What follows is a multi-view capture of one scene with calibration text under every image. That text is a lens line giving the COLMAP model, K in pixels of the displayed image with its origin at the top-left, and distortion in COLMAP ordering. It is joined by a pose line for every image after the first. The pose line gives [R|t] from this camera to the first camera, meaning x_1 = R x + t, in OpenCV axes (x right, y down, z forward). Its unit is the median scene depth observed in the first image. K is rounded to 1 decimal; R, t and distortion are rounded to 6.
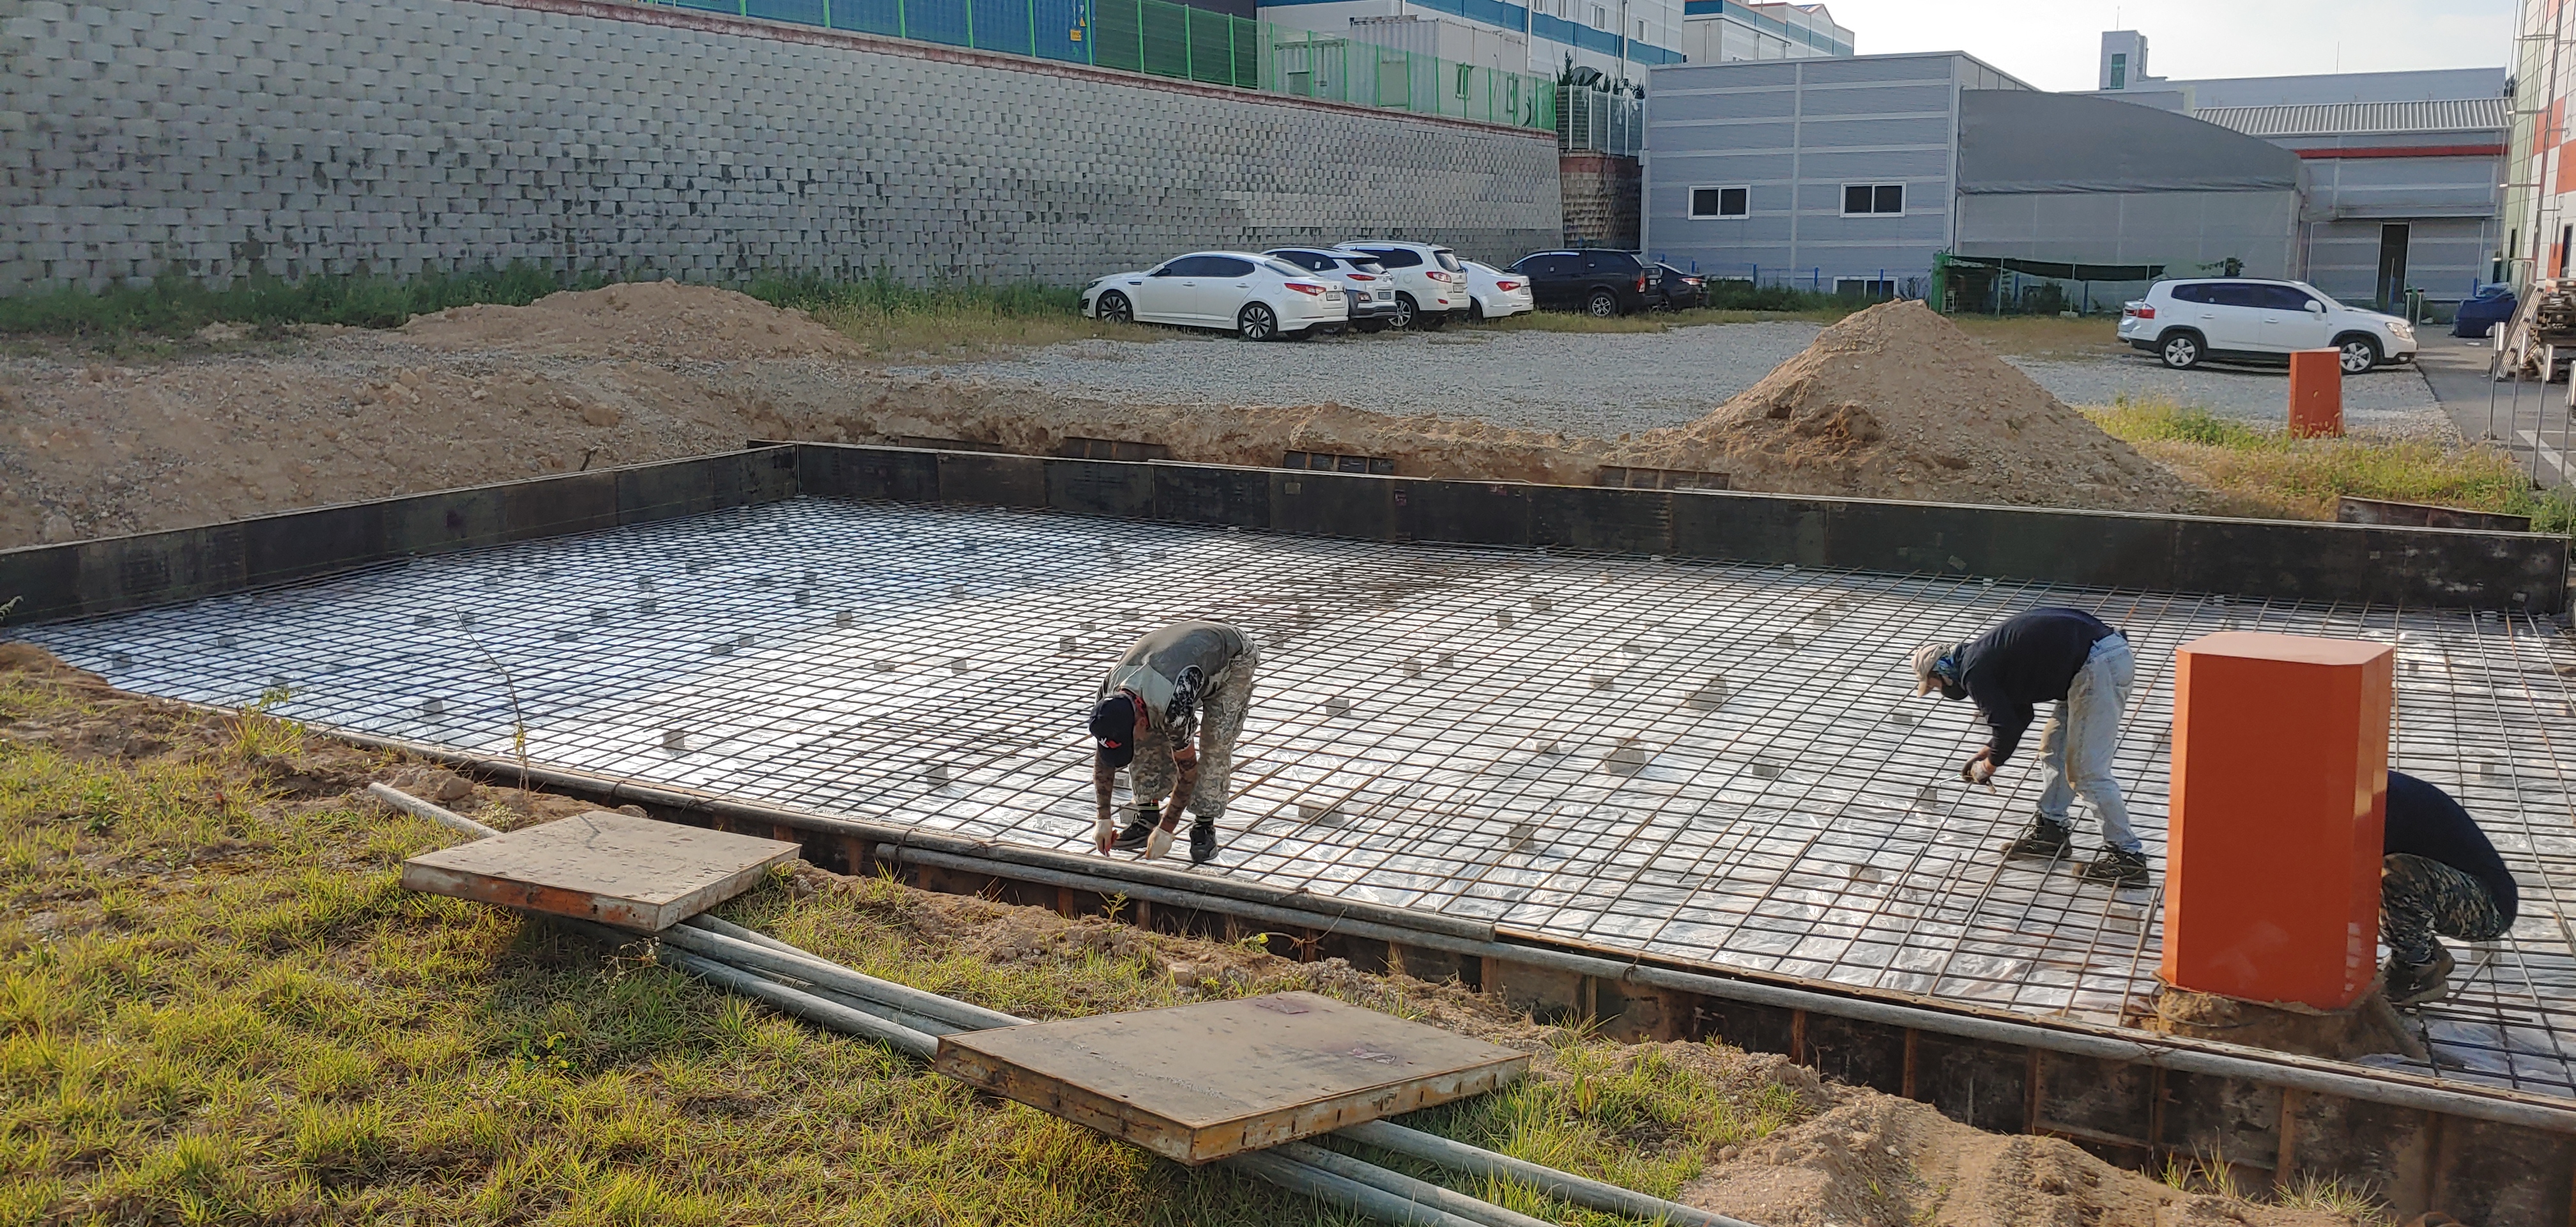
lens RADIAL K [[1956.2, 0, 1274.9], [0, 1956.2, 635.1], [0, 0, 1]] dist [0.006263, -0.024015]
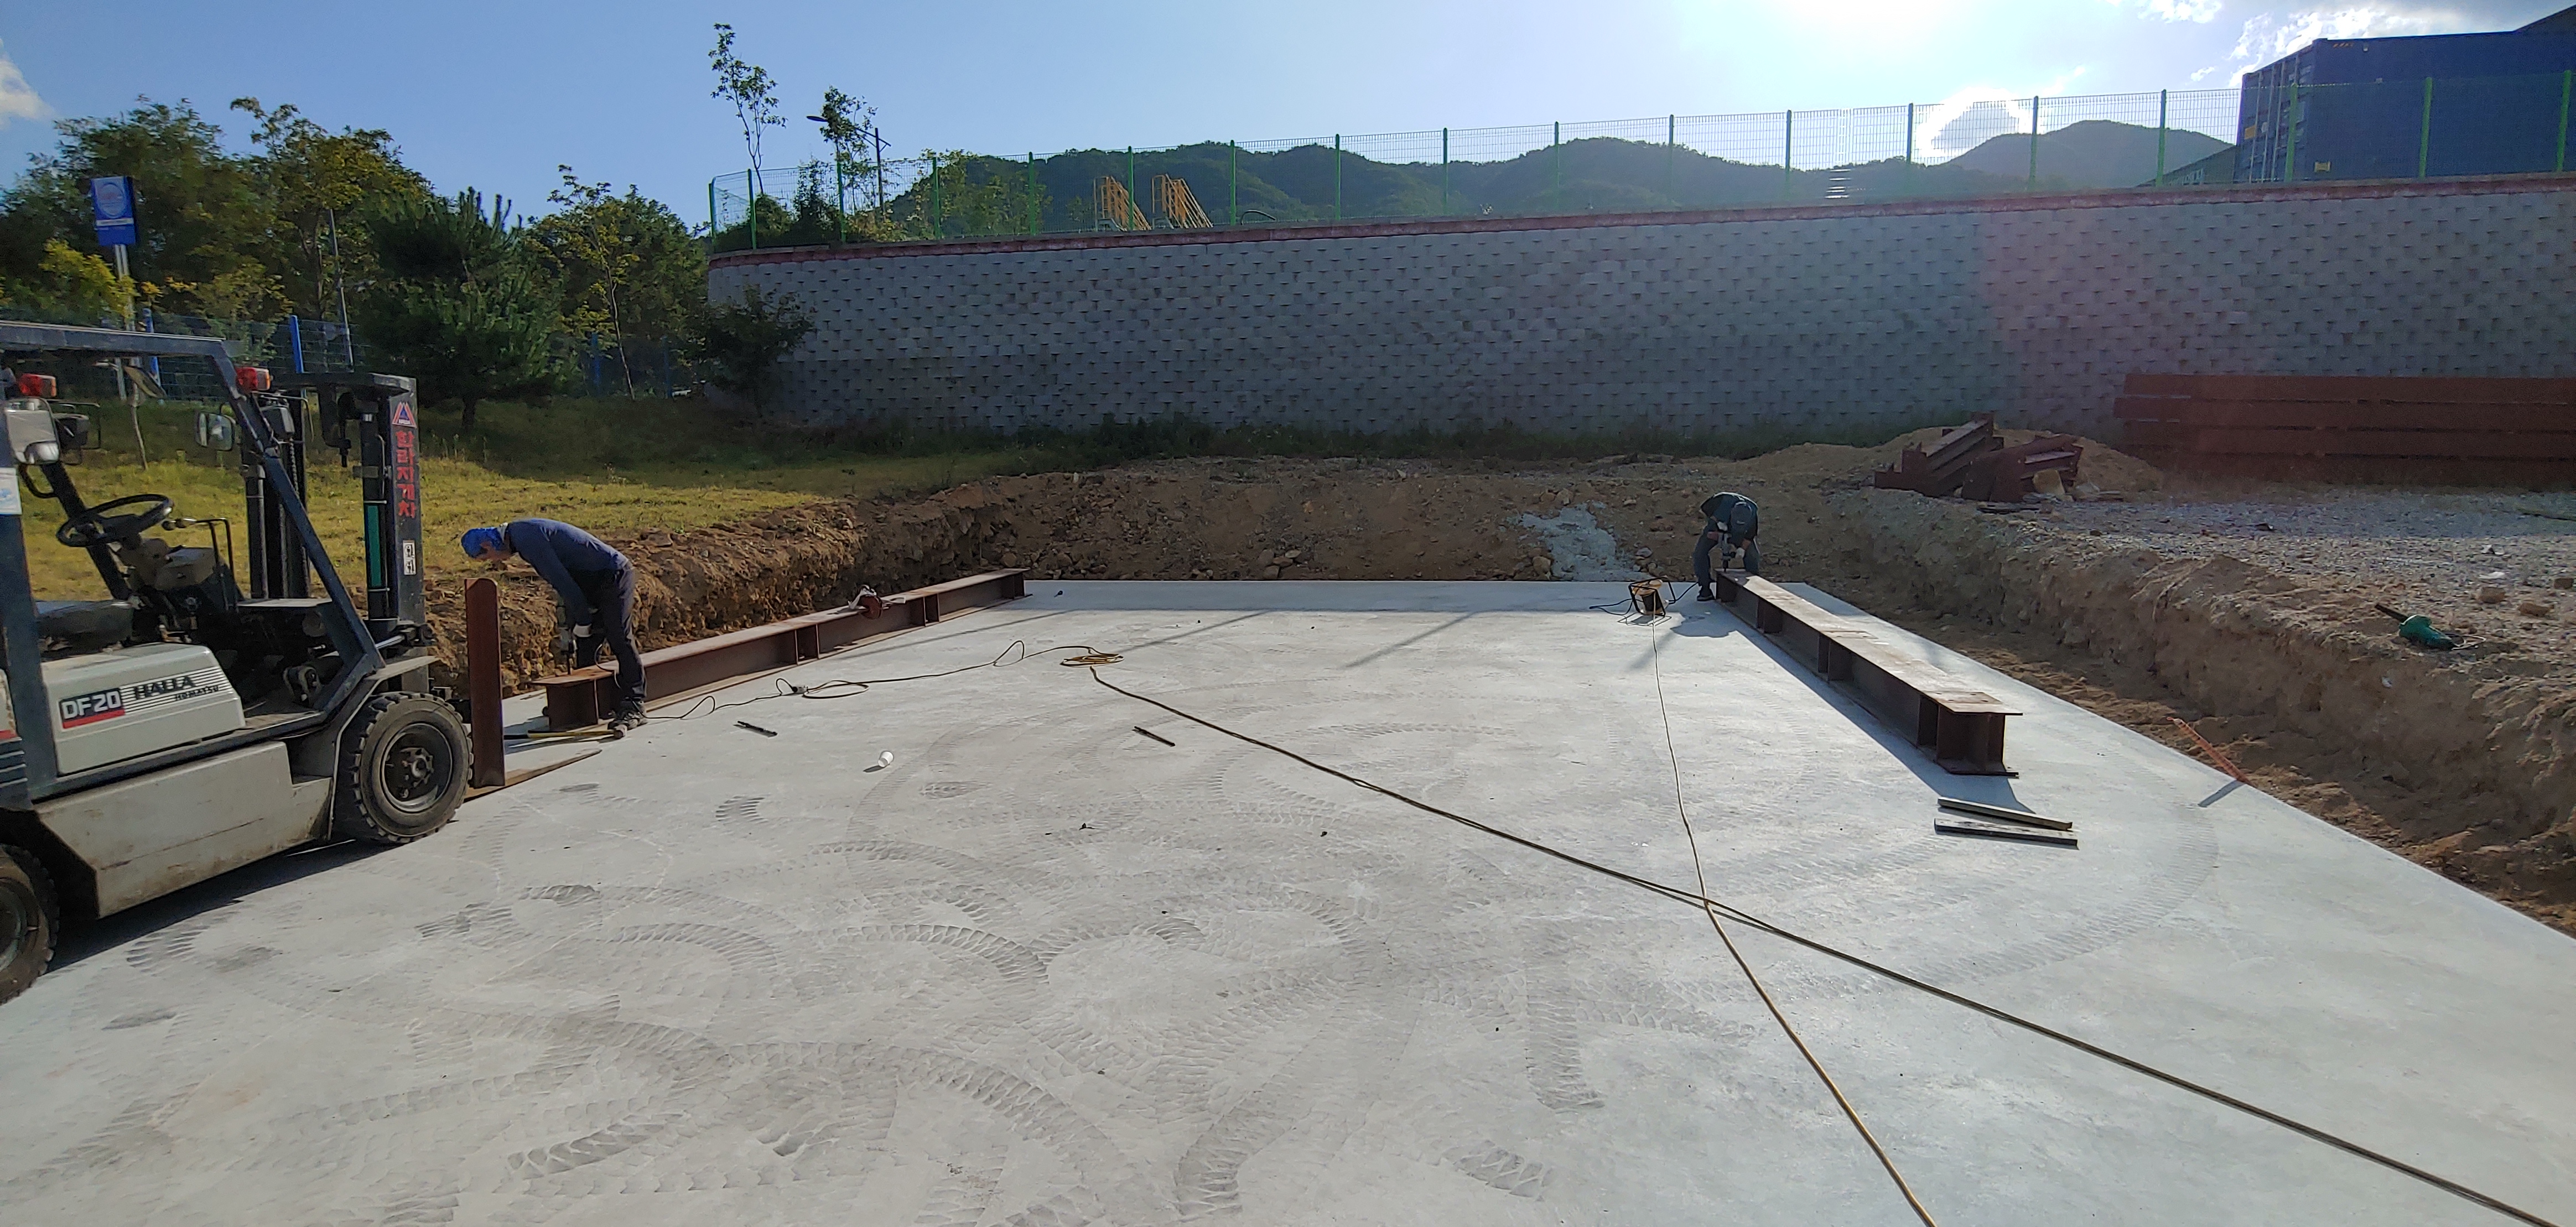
lens RADIAL K [[1223.3, 0, 1291.3], [0, 1223.3, 615.1], [0, 0, 1]] dist [-0.009284, -0.003213]
pose [[0.311787, 0.126395, -0.941708, 0.220556], [-0.171445, 0.982328, 0.075084, -0.043898], [0.934556, 0.138041, 0.327947, 0.327144]]
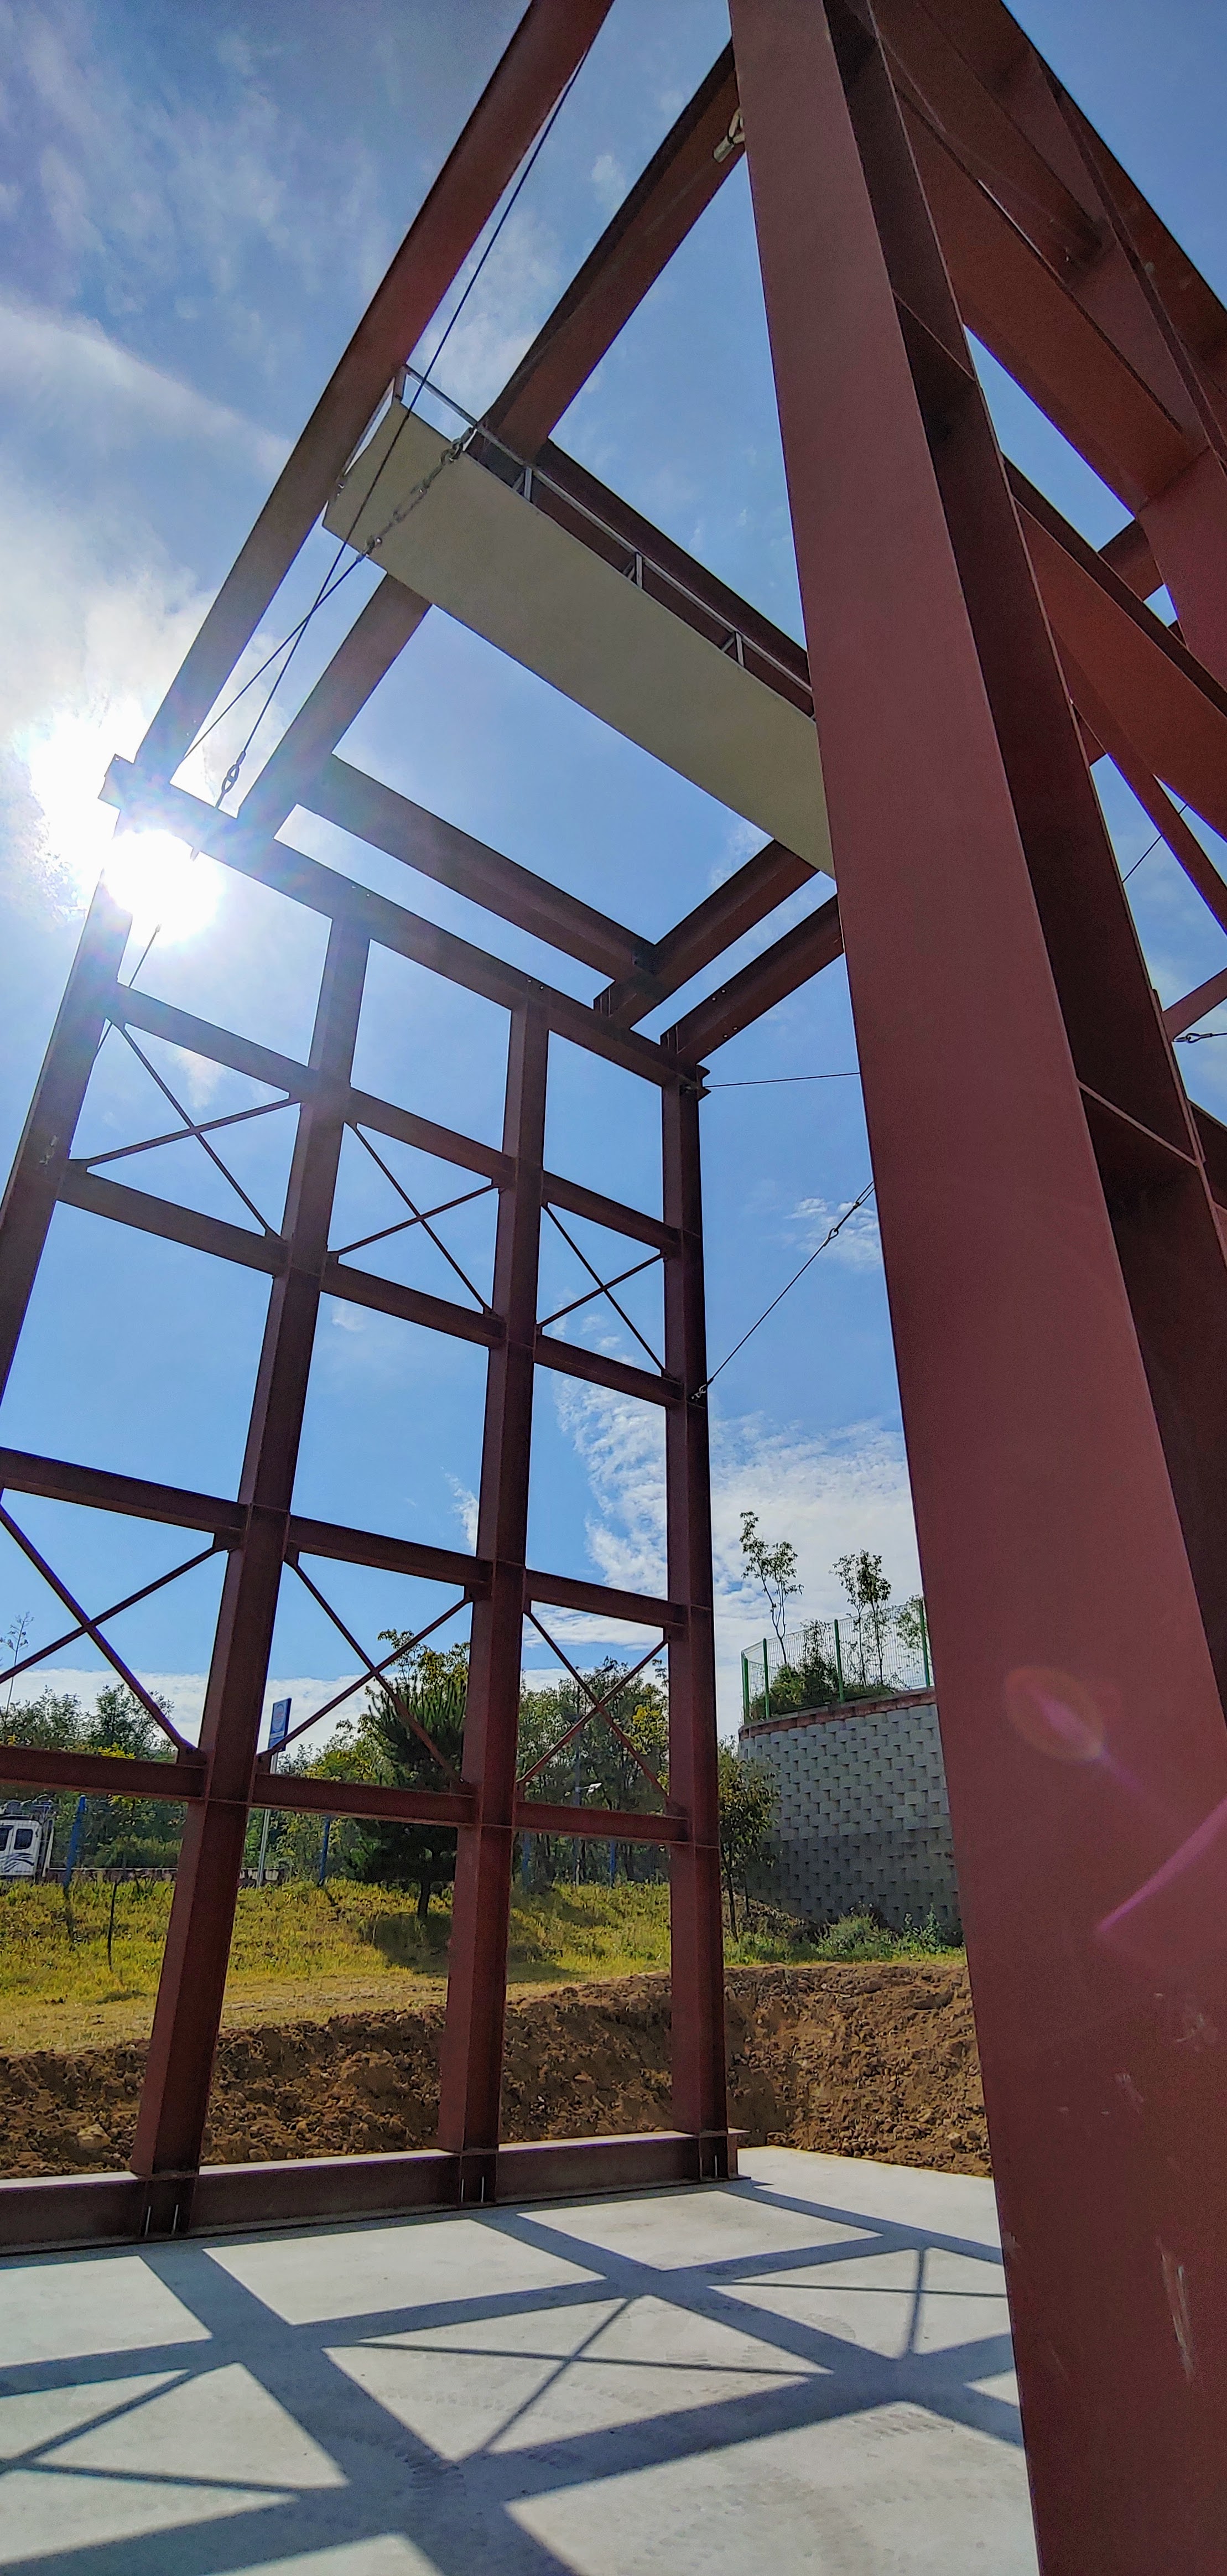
lens RADIAL K [[1223.3, 0, 593.9], [0, 1223.3, 1287.4], [0, 0, 1]] dist [-0.009284, -0.003213]
pose [[-0.403605, -0.445811, -0.798972, 0.119978], [-0.187642, 0.895027, -0.404619, -0.069779], [0.895485, -0.013386, -0.444891, 0.490583]]
